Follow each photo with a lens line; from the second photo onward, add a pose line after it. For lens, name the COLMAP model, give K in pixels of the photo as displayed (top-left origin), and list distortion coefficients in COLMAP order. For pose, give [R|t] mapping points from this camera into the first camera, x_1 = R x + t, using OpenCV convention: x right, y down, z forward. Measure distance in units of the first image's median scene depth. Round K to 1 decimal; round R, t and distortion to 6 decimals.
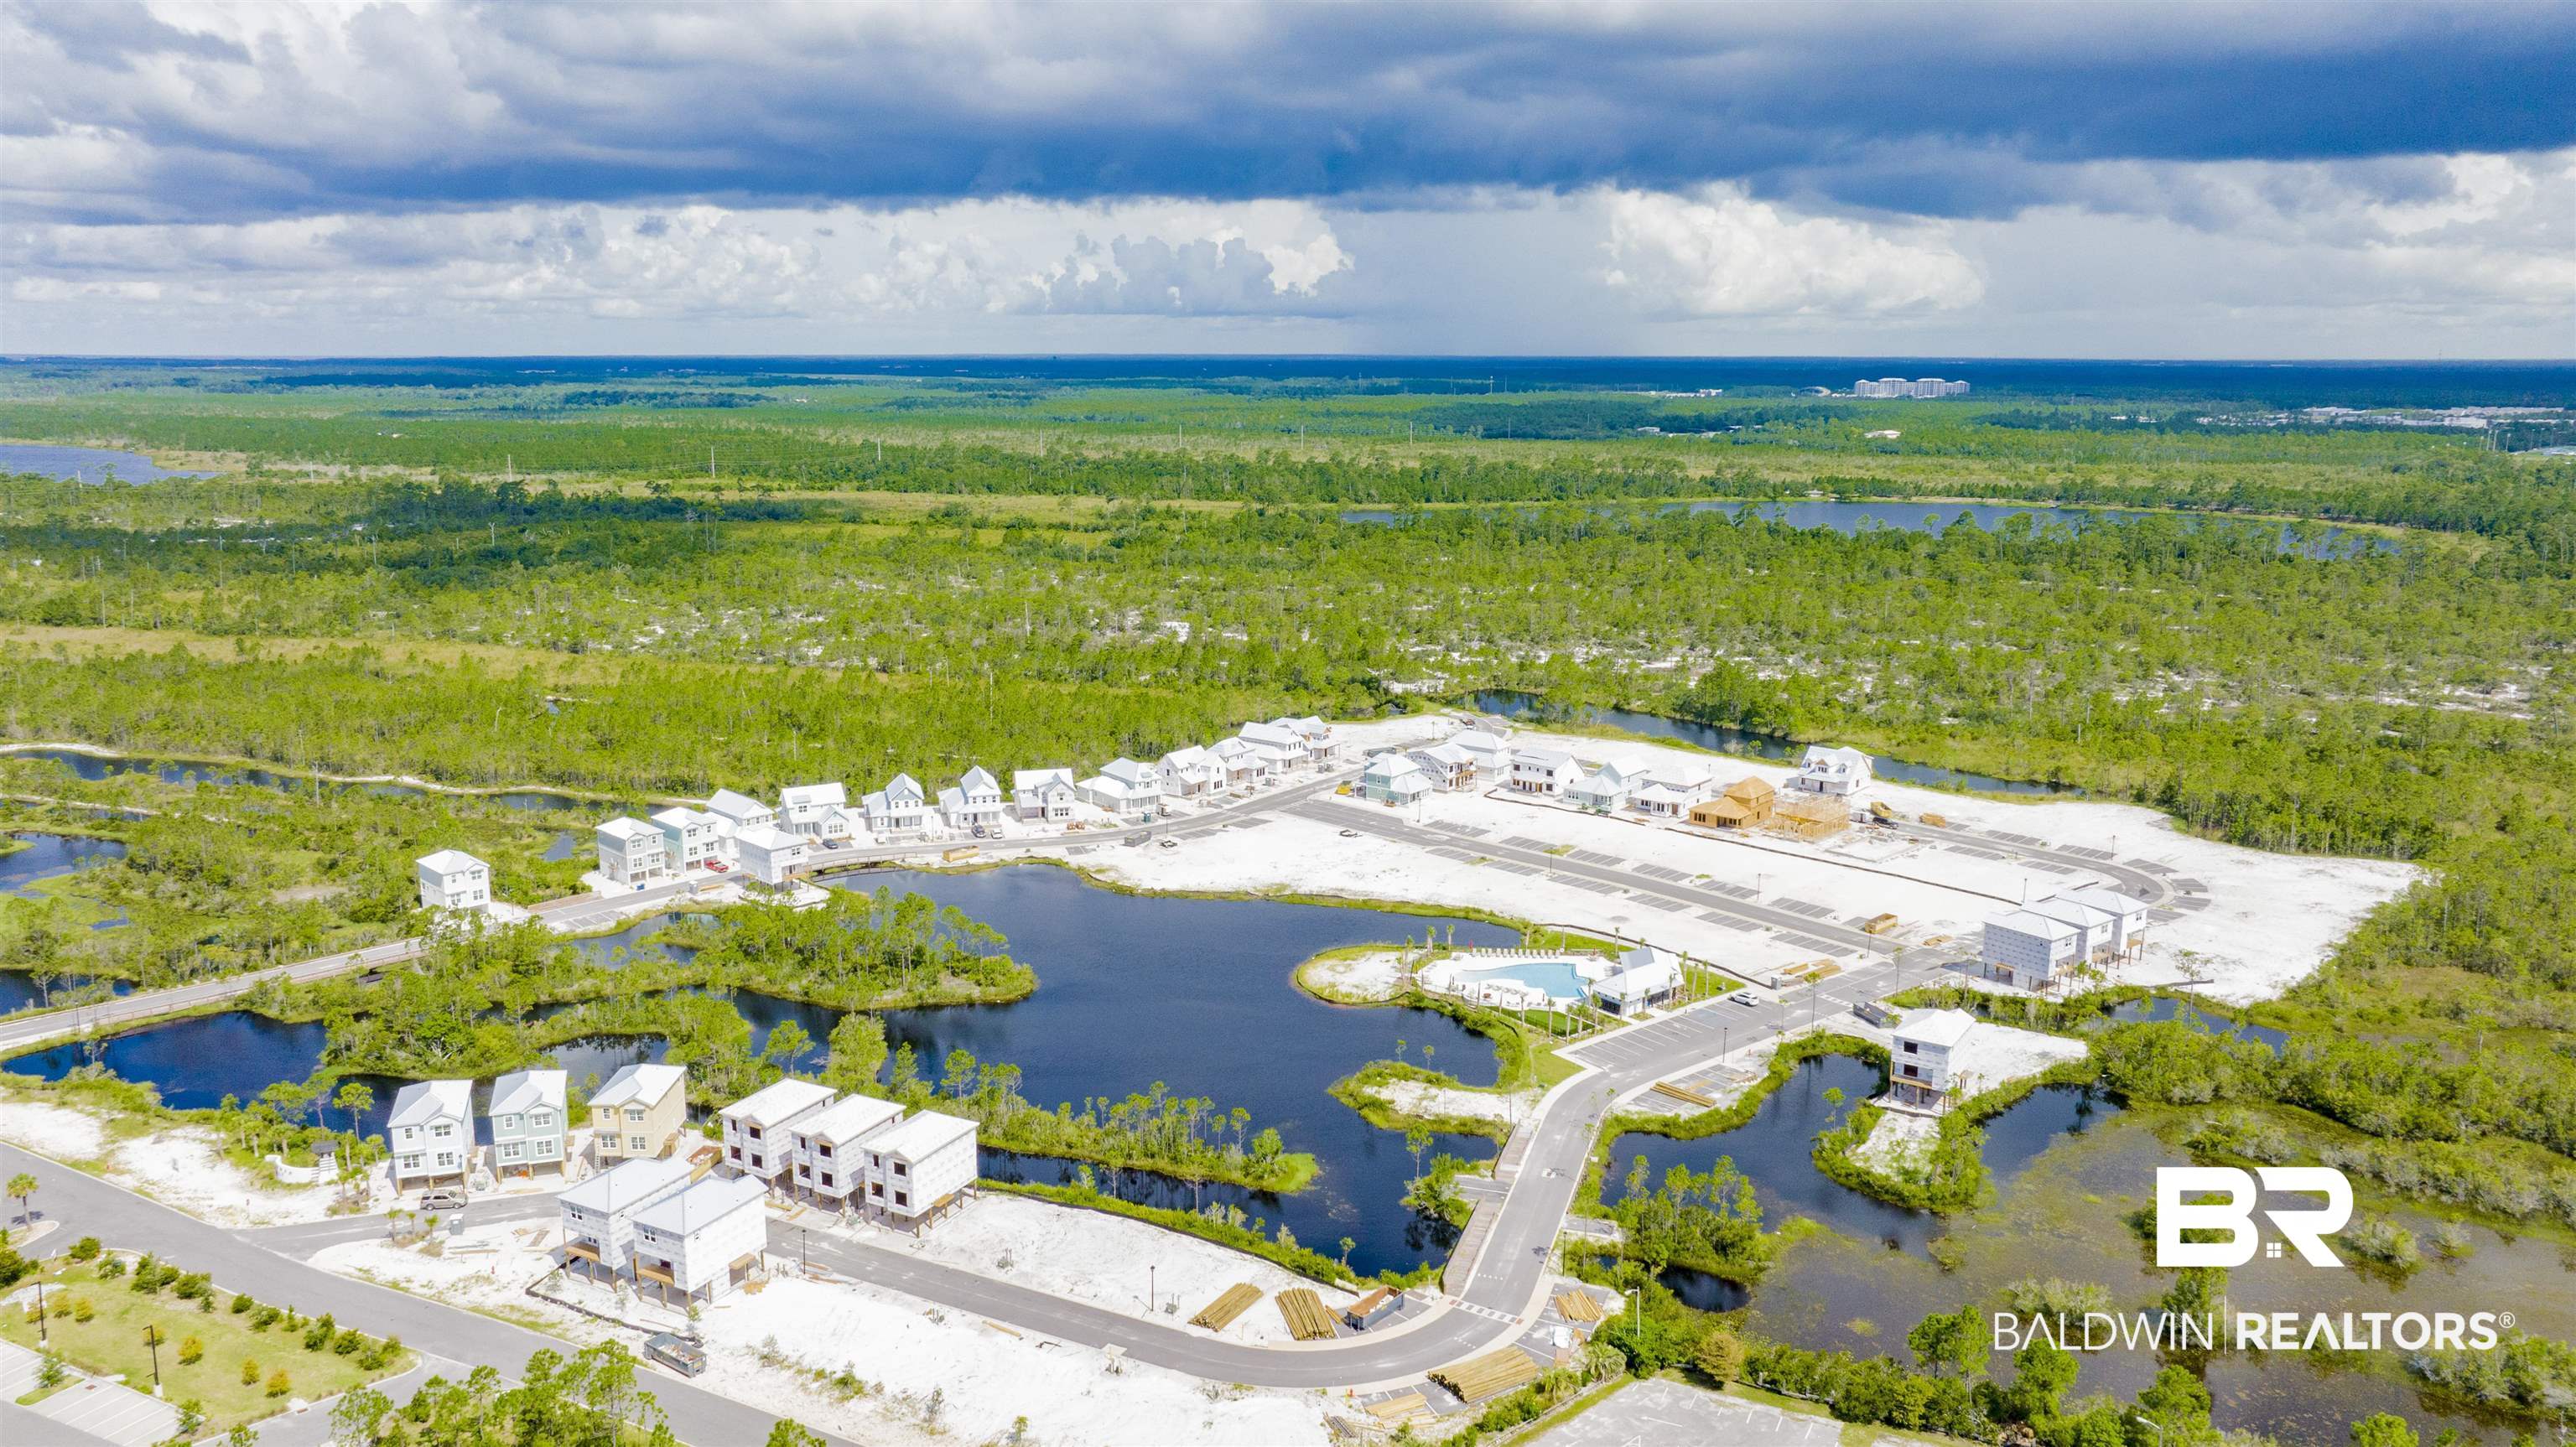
lens RADIAL K [[1830.0, 0, 1288.0], [0, 1830.0, 723.5], [0, 0, 1]] dist [-0.031451, 0.044739]
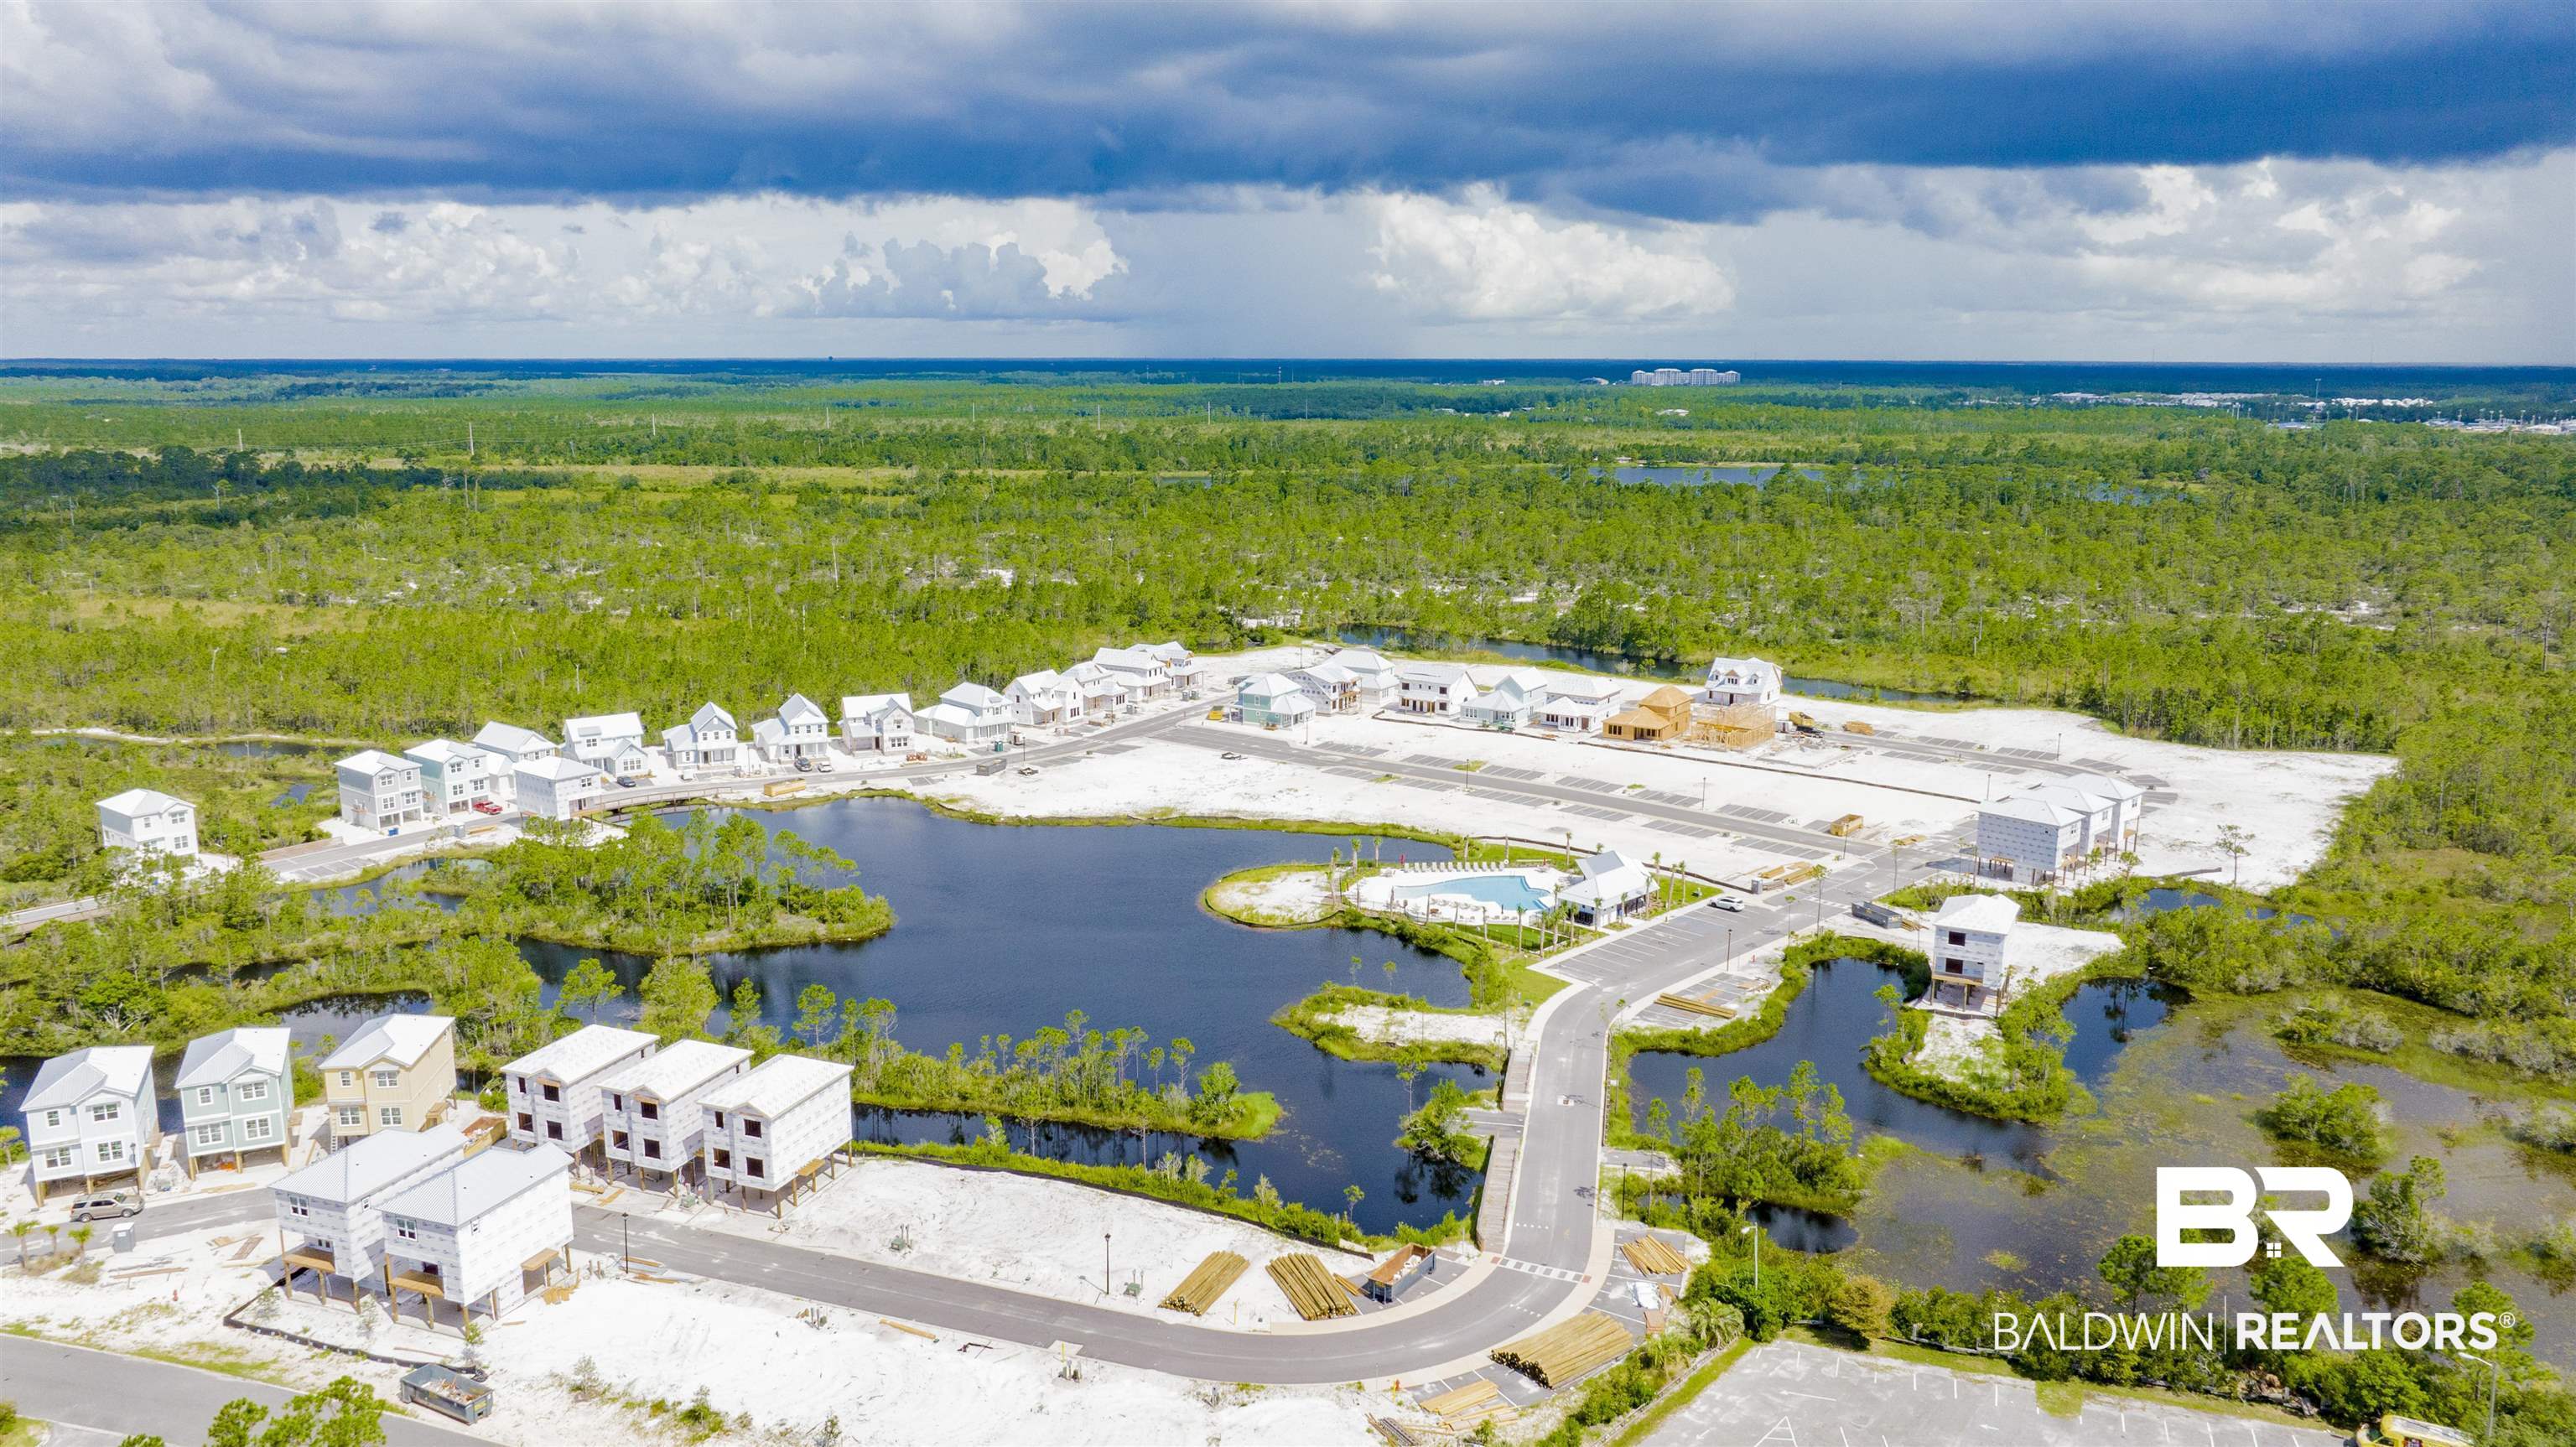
lens RADIAL K [[1830.0, 0, 1288.0], [0, 1830.0, 723.5], [0, 0, 1]] dist [-0.031451, 0.044739]
pose [[0.993339, -0.024425, 0.112610, -0.054778], [0.024150, 0.999701, 0.003799, 0.058997], [-0.112669, -0.001054, 0.993632, 0.168060]]
